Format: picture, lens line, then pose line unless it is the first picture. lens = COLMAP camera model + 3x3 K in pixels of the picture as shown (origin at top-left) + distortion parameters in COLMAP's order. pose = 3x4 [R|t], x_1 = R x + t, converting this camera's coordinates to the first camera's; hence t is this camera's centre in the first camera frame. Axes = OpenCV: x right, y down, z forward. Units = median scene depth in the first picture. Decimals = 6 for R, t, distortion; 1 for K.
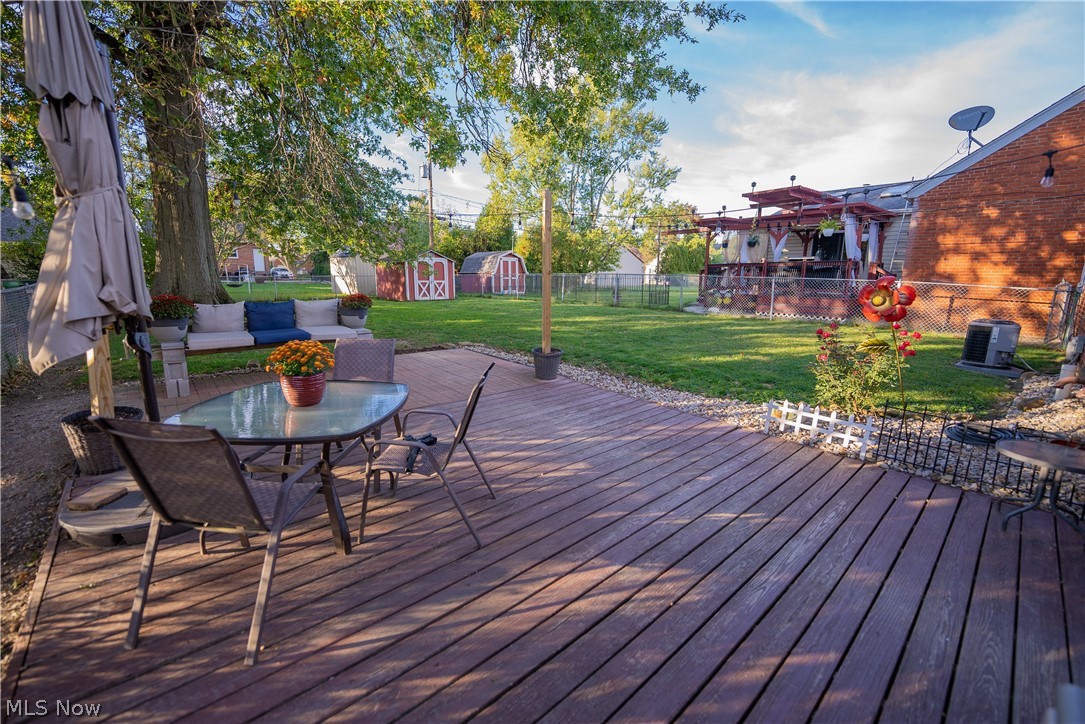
lens RADIAL K [[443.6, 0, 543.5], [0, 443.6, 363.7], [0, 0, 1]] dist [-0.010748, -0.001081]
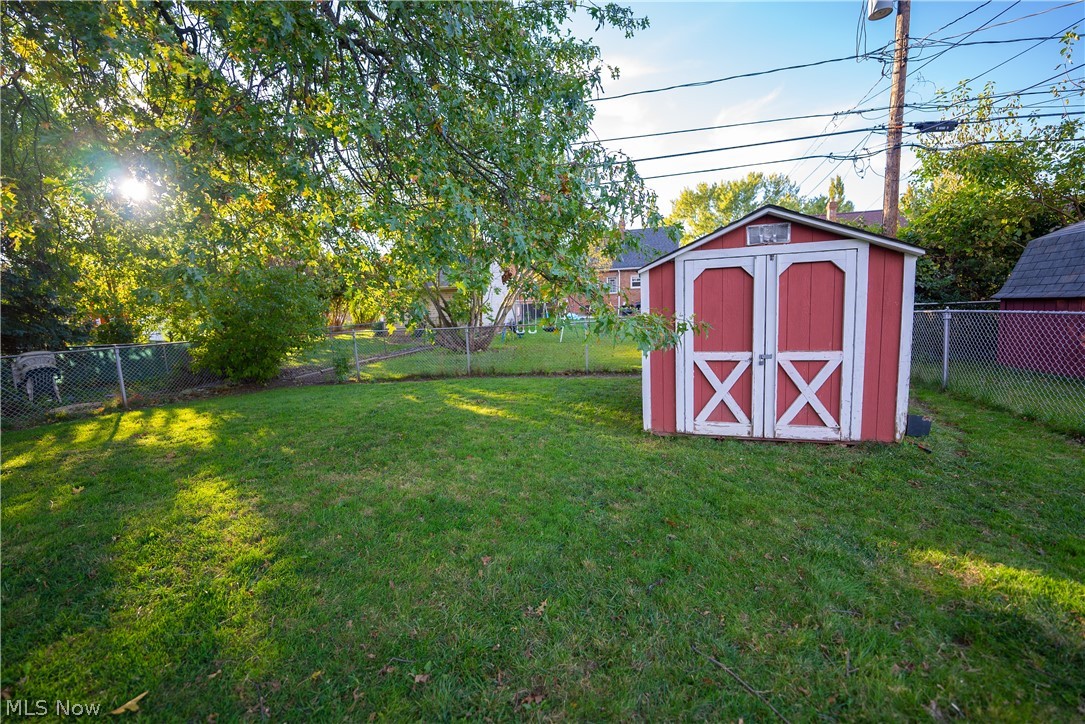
lens RADIAL K [[443.6, 0, 542.4], [0, 443.6, 362.8], [0, 0, 1]] dist [-0.010748, -0.001081]
pose [[0.503516, 0.068567, -0.861261, -0.119884], [-0.120197, 0.992711, 0.008762, -0.169912], [0.855584, 0.099110, 0.508087, 0.792427]]
